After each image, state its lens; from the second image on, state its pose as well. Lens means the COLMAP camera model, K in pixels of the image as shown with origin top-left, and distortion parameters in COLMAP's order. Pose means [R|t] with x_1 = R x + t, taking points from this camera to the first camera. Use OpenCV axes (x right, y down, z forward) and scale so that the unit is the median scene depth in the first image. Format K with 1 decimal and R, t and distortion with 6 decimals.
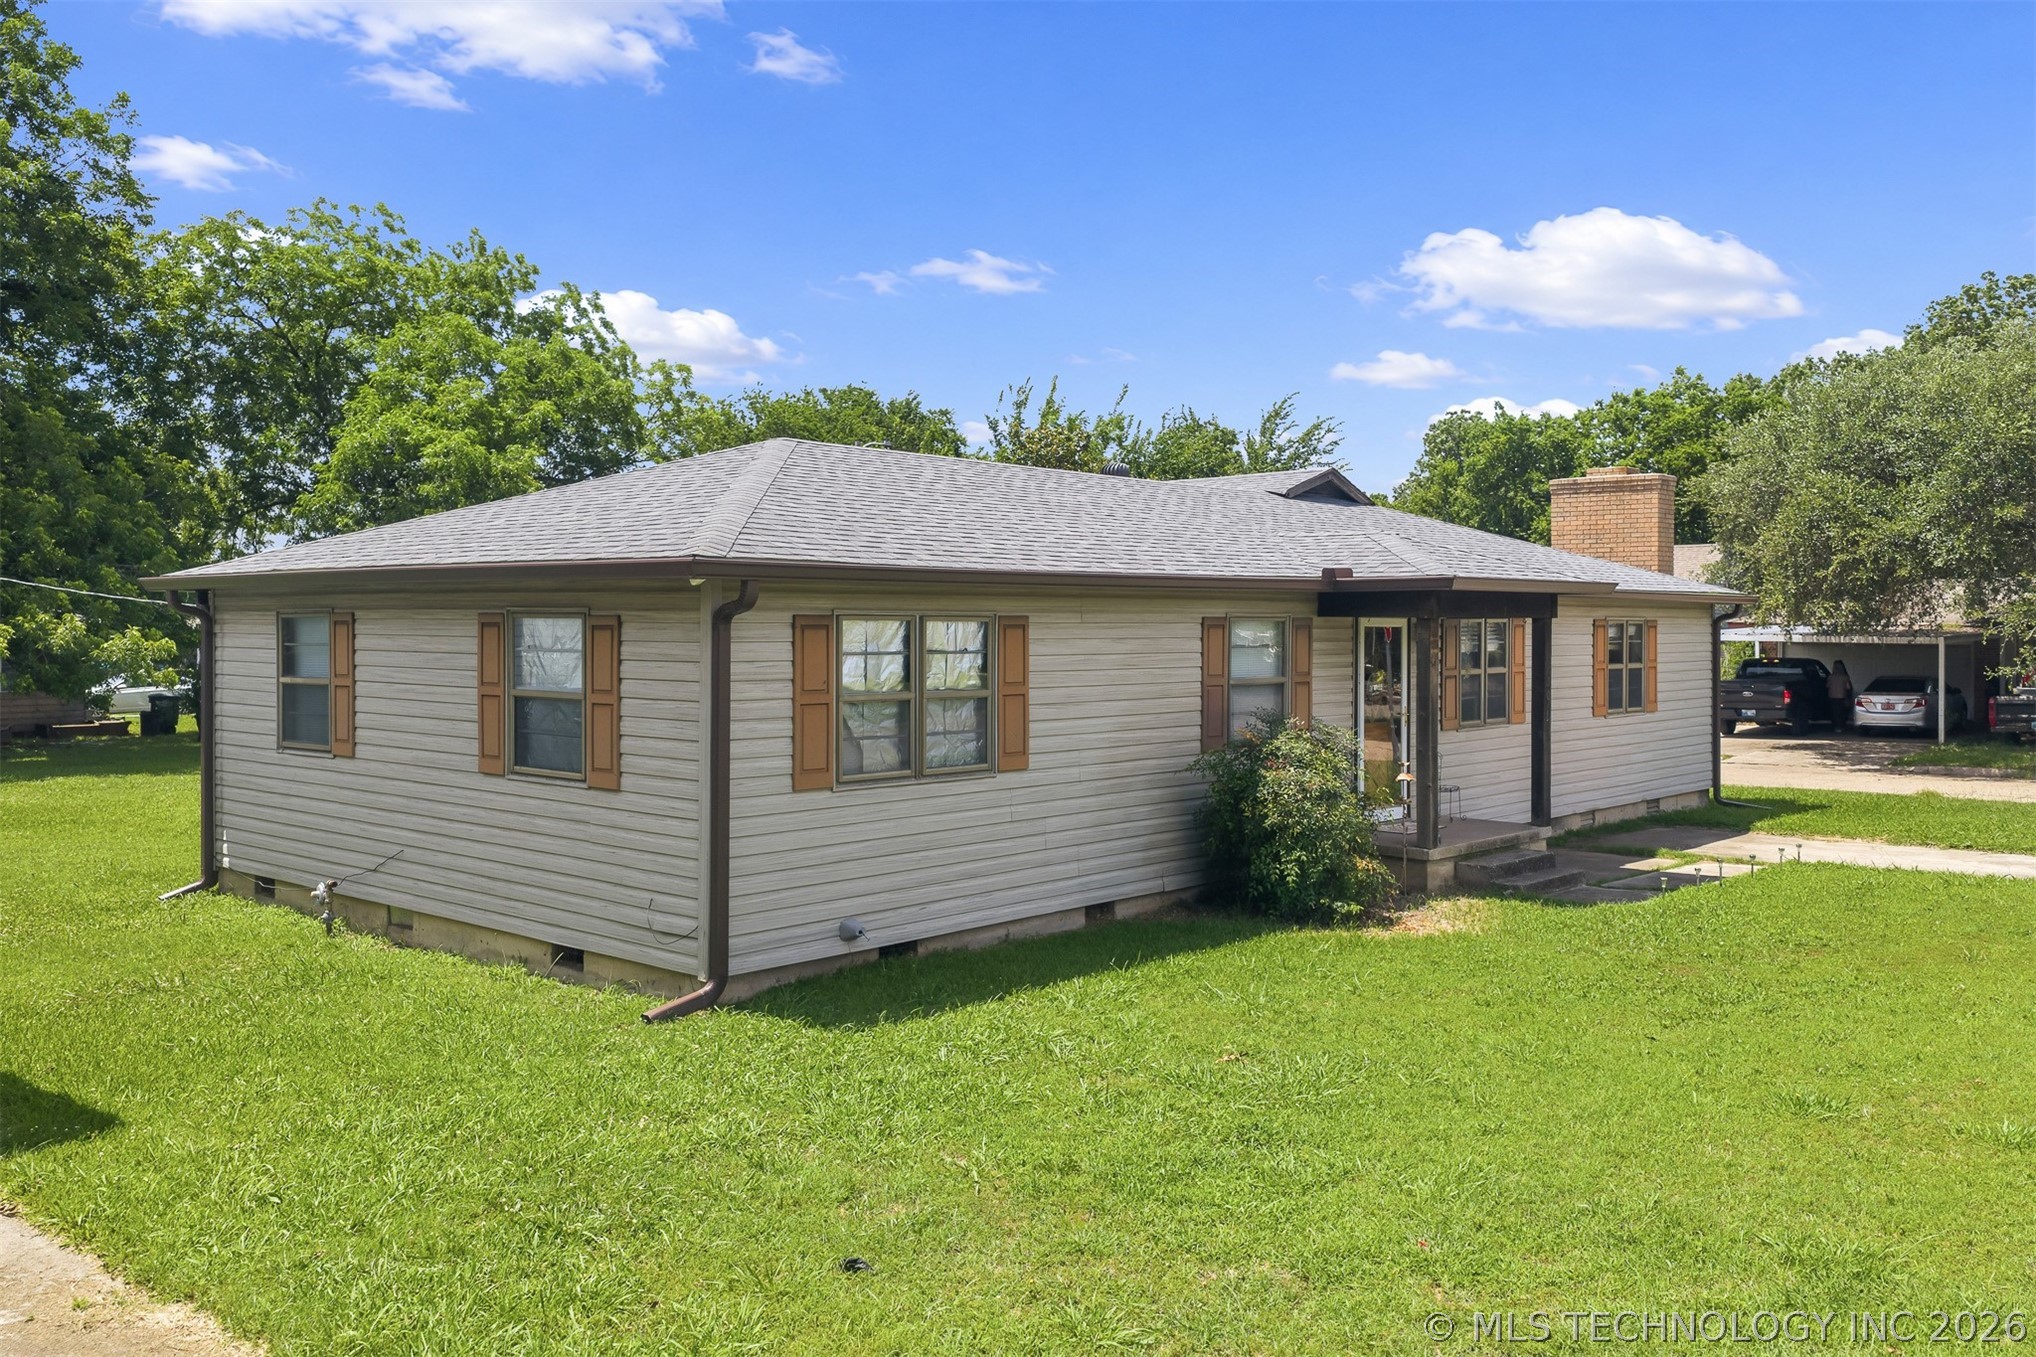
lens RADIAL K [[1687.8, 0, 1045.4], [0, 1687.8, 667.9], [0, 0, 1]] dist [0.021750, -0.007557]
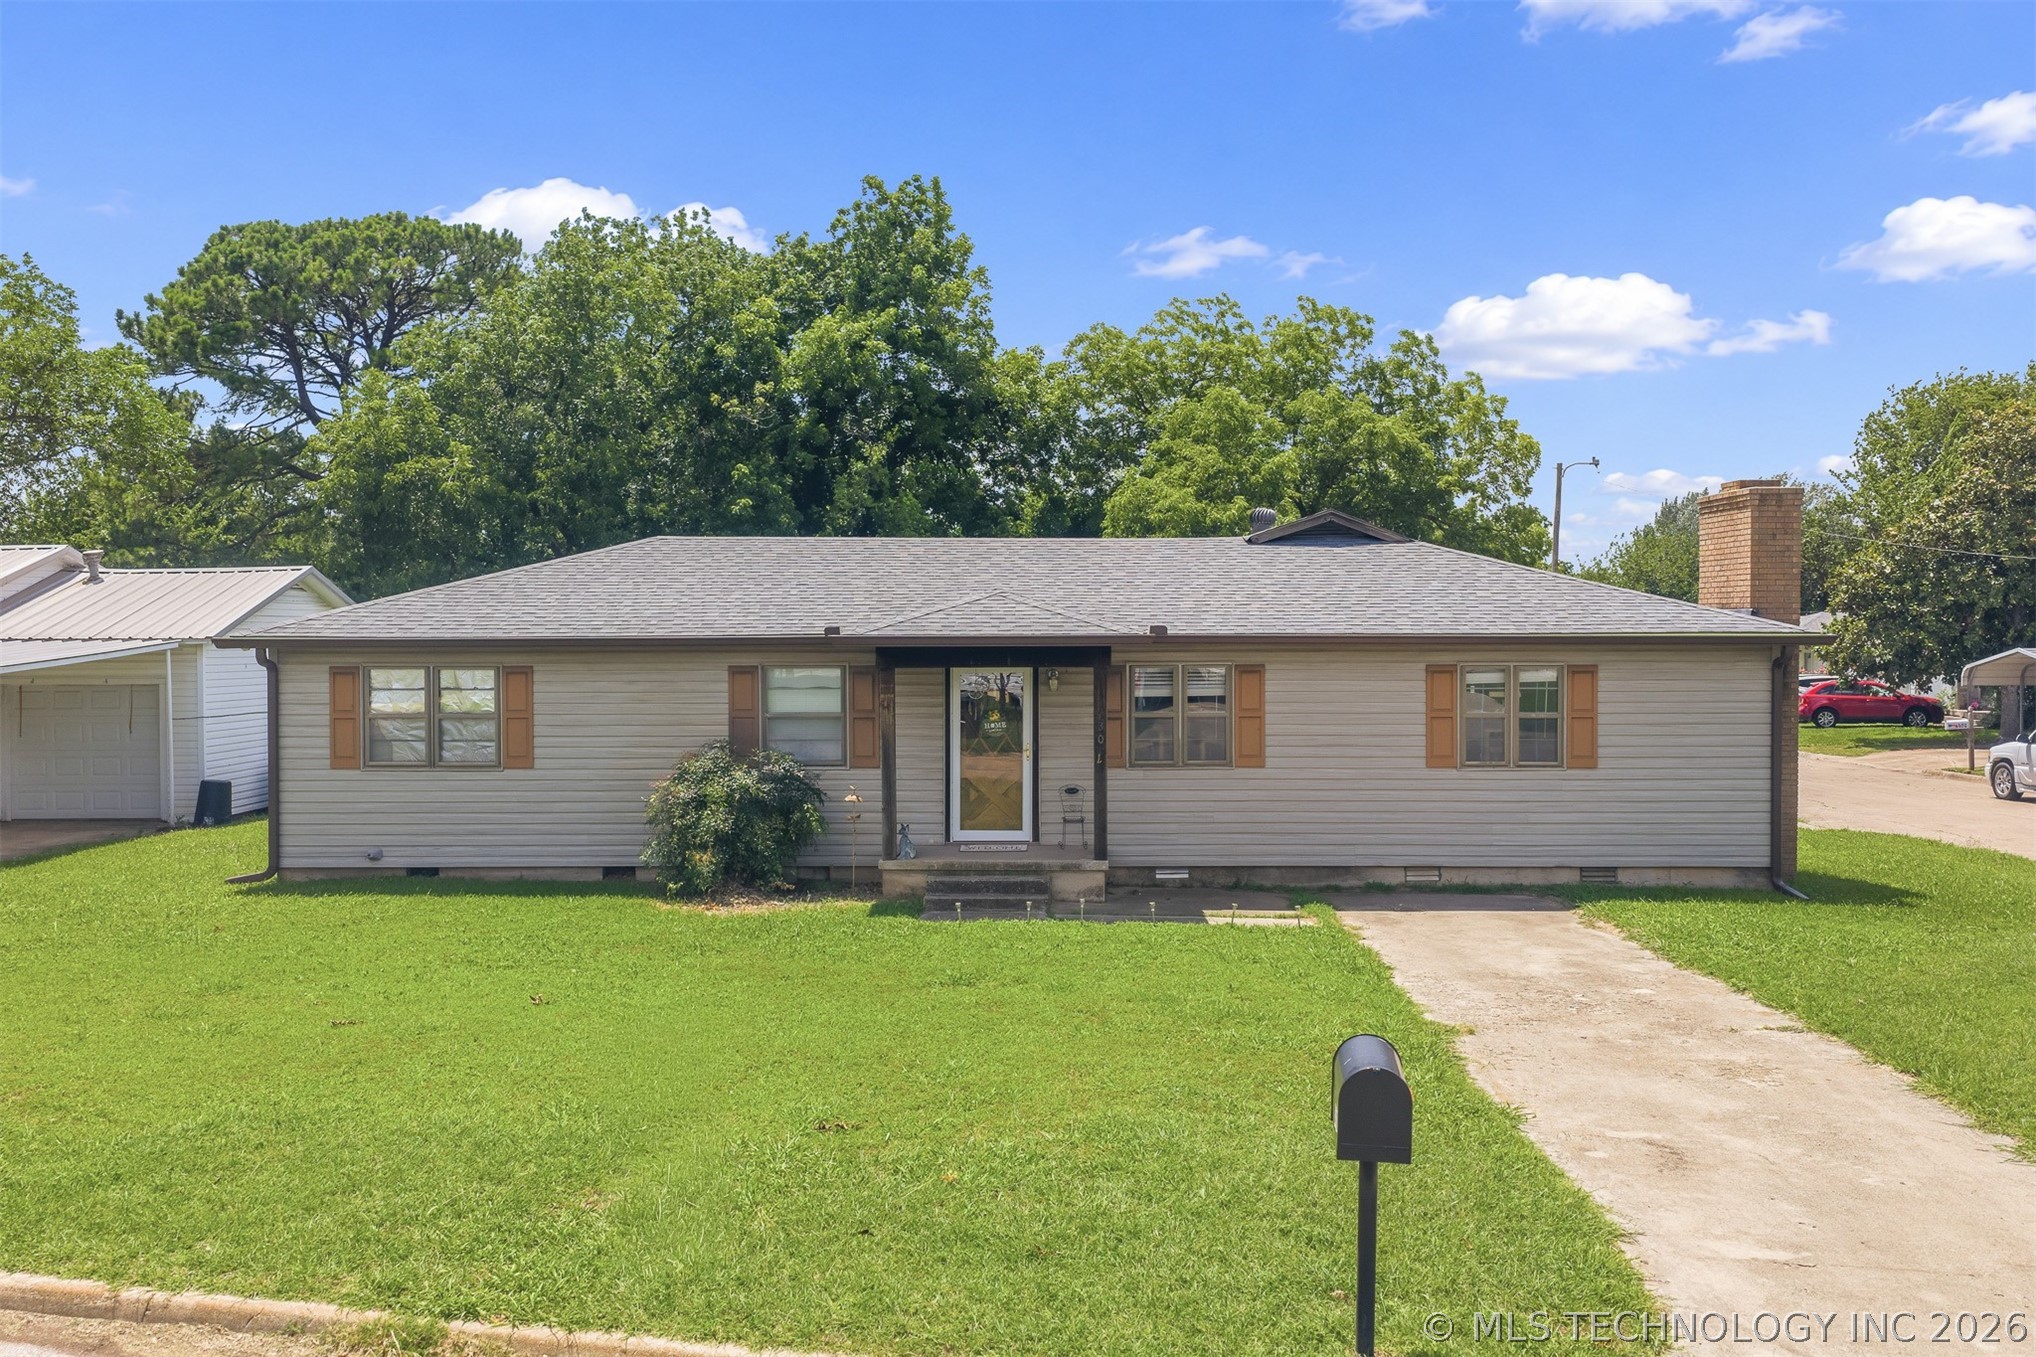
lens RADIAL K [[1646.8, 0, 1018.0], [0, 1646.8, 678.5], [0, 0, 1]] dist [0.014428, -0.003576]
pose [[0.676846, 0.002229, -0.736121, 1.381322], [-0.017643, 0.999757, -0.013195, -0.007916], [0.735913, 0.021919, 0.676721, 0.323821]]
